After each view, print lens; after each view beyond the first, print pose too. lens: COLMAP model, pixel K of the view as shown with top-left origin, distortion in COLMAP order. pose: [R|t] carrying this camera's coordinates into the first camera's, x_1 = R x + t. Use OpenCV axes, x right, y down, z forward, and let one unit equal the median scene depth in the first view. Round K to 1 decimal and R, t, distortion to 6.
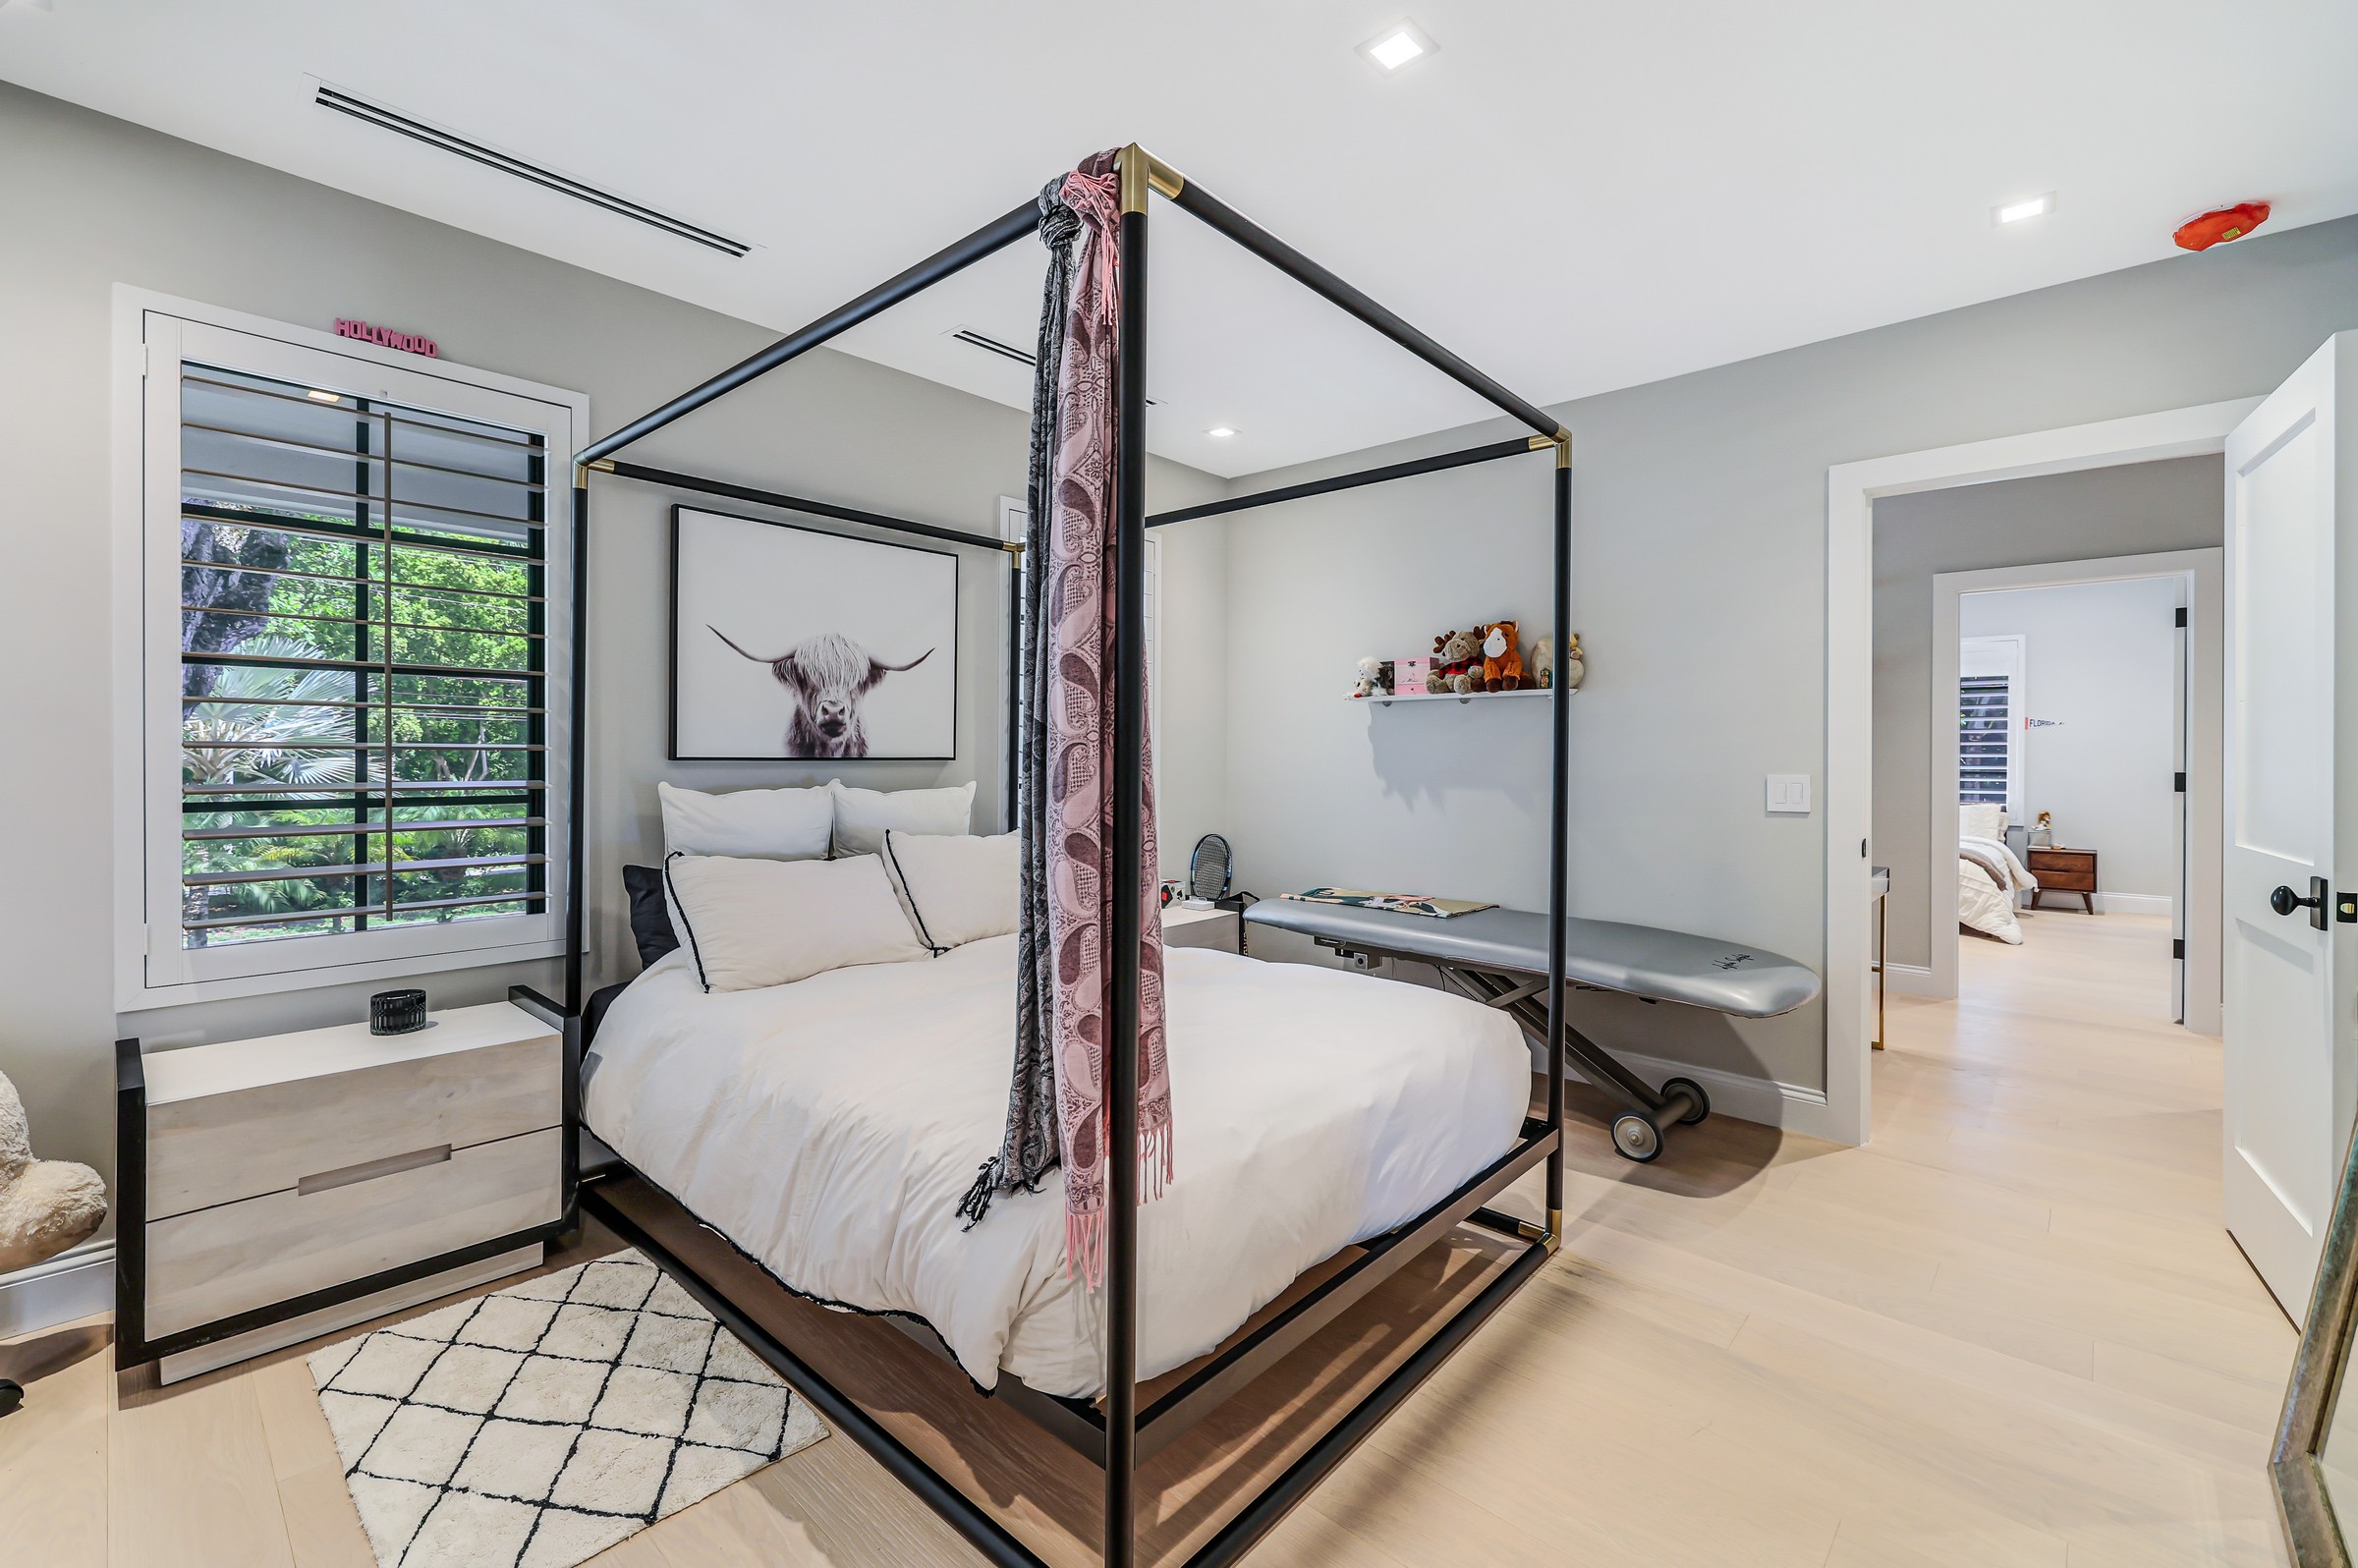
lens RADIAL K [[998.2, 0, 1128.9], [0, 998.2, 761.5], [0, 0, 1]] dist [-0.002302, 0.000038]
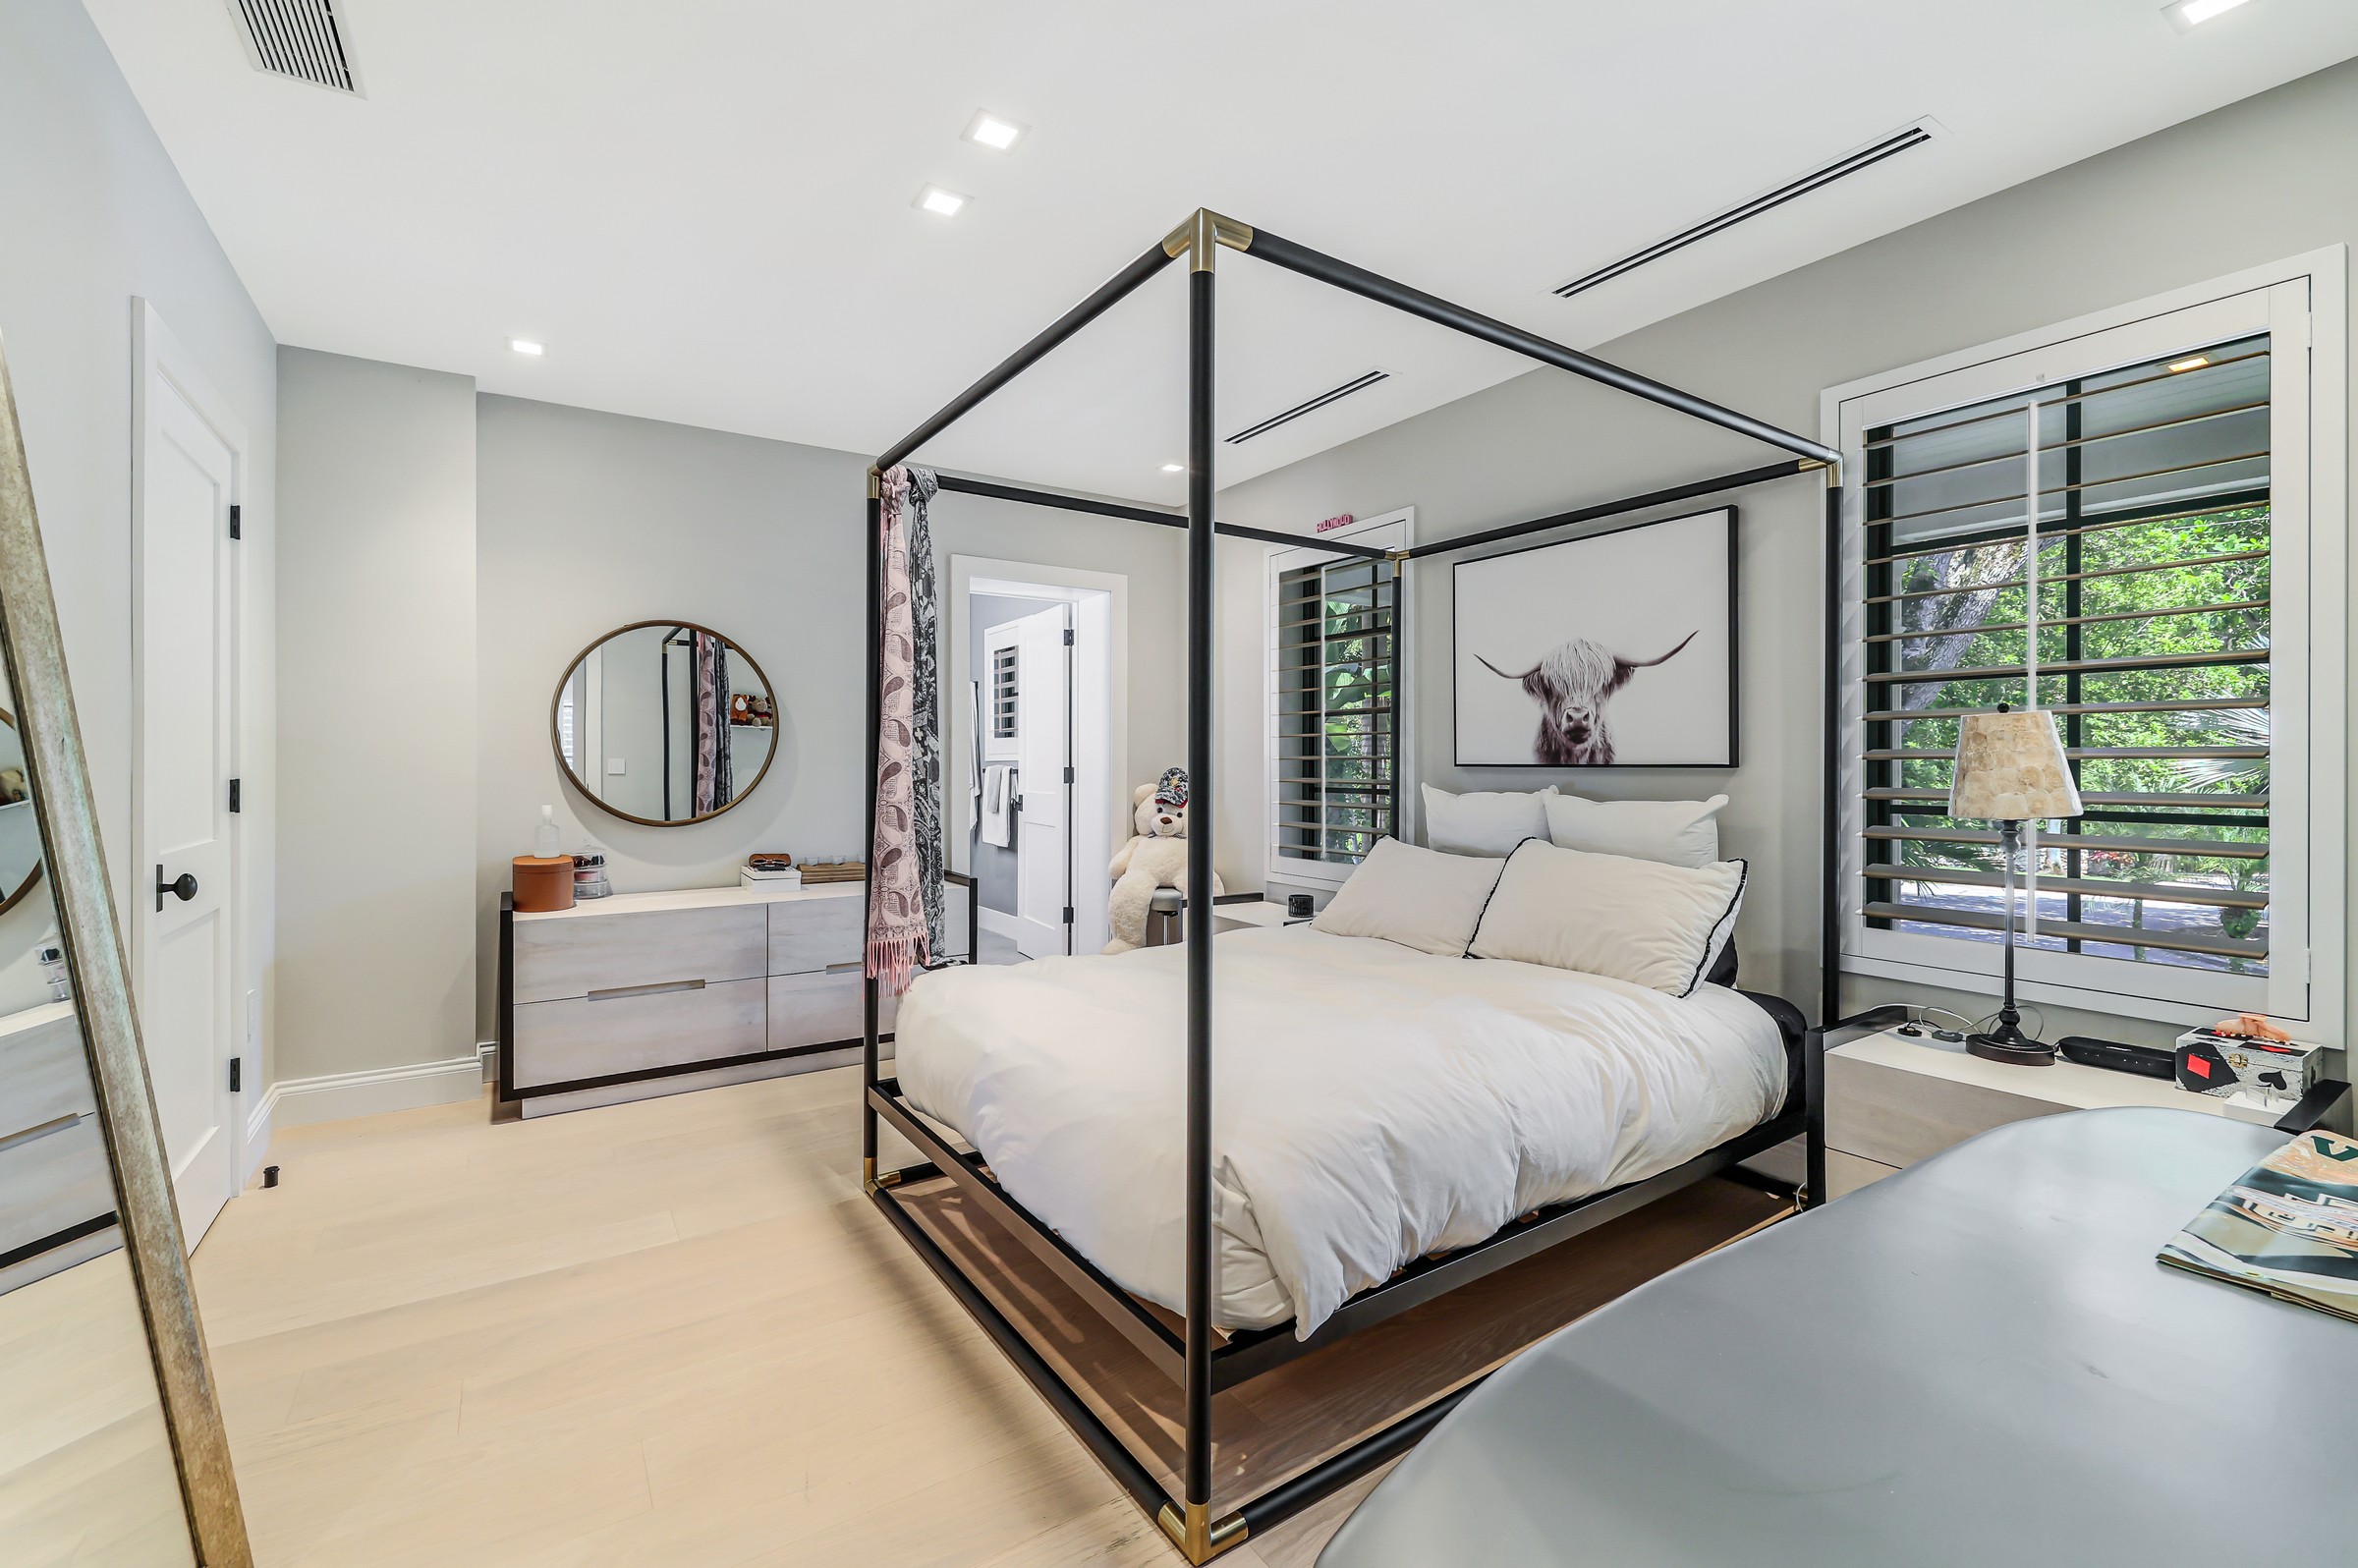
lens RADIAL K [[998.2, 0, 1179.2], [0, 998.2, 769.2], [0, 0, 1]] dist [-0.002302, 0.000038]
pose [[-0.214127, 0.002344, -0.976803, 0.760676], [-0.008000, 0.999959, 0.004153, -0.000046], [0.976773, 0.008704, -0.214099, 0.830173]]
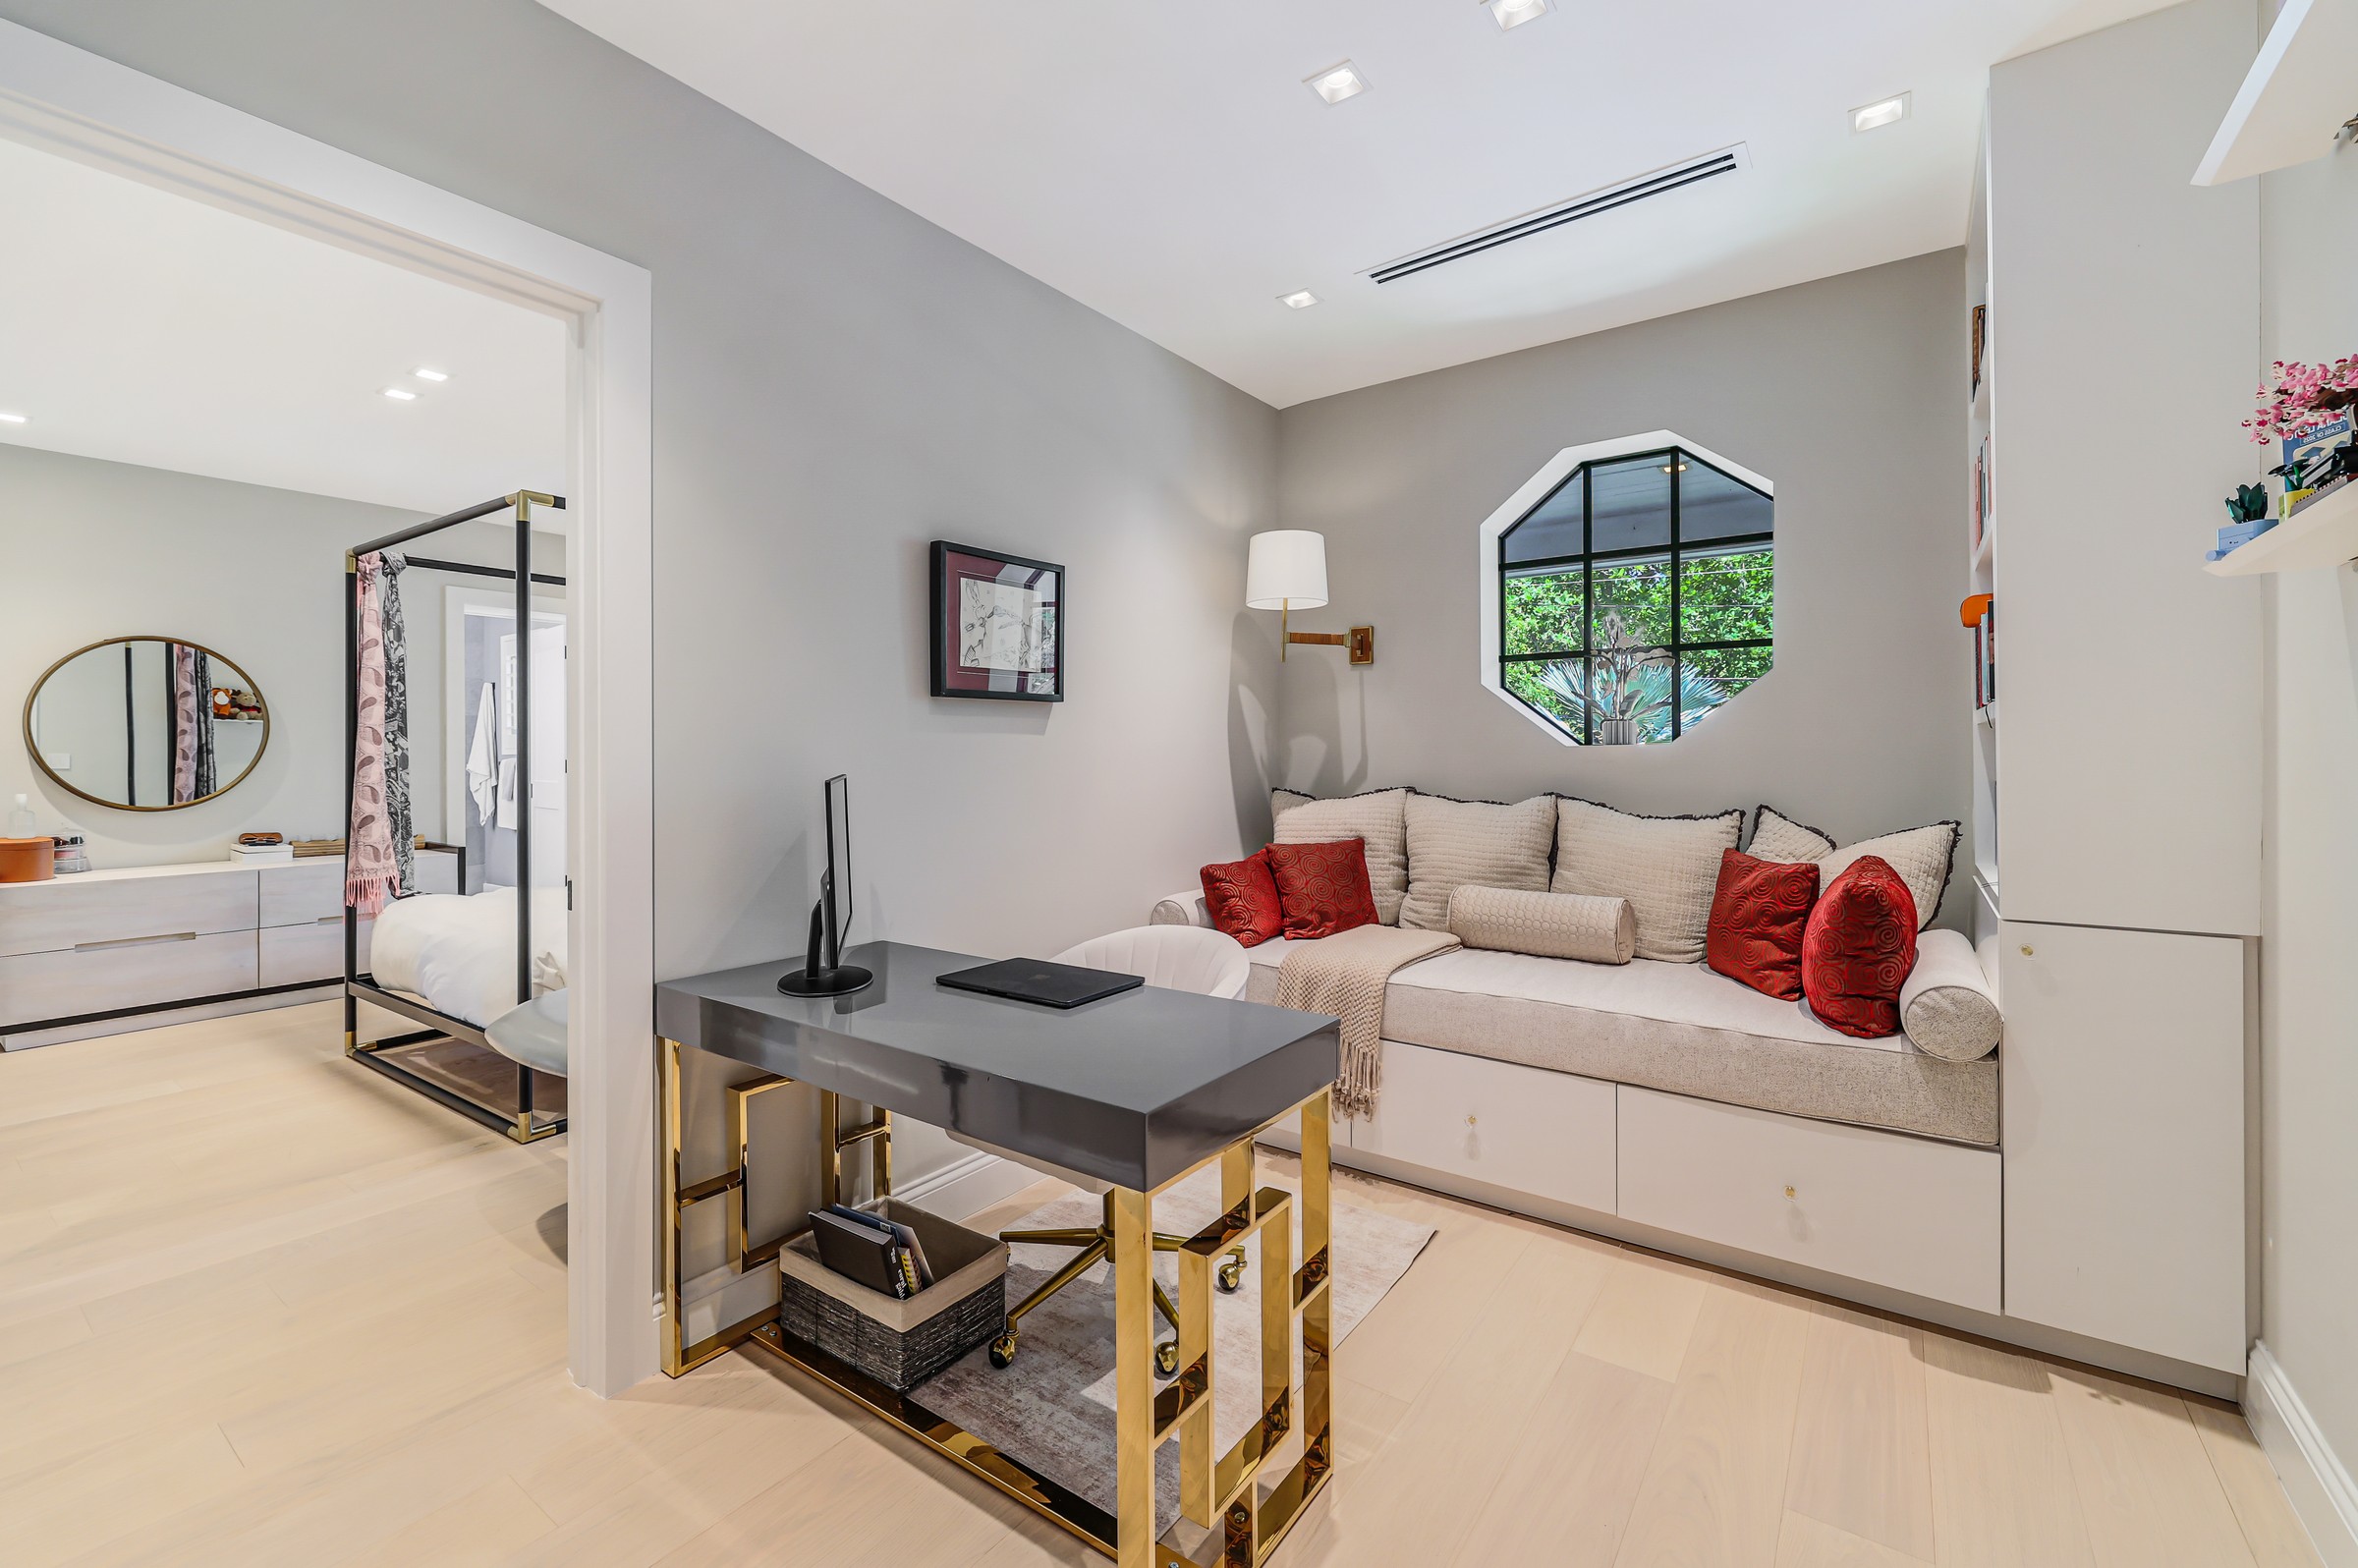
lens RADIAL K [[998.2, 0, 1174.2], [0, 998.2, 760.7], [0, 0, 1]] dist [-0.002302, 0.000038]
pose [[0.138449, 0.001611, -0.990368, 1.353030], [-0.004070, 0.999991, 0.001058, -0.000036], [0.990361, 0.003884, 0.138455, 1.234995]]
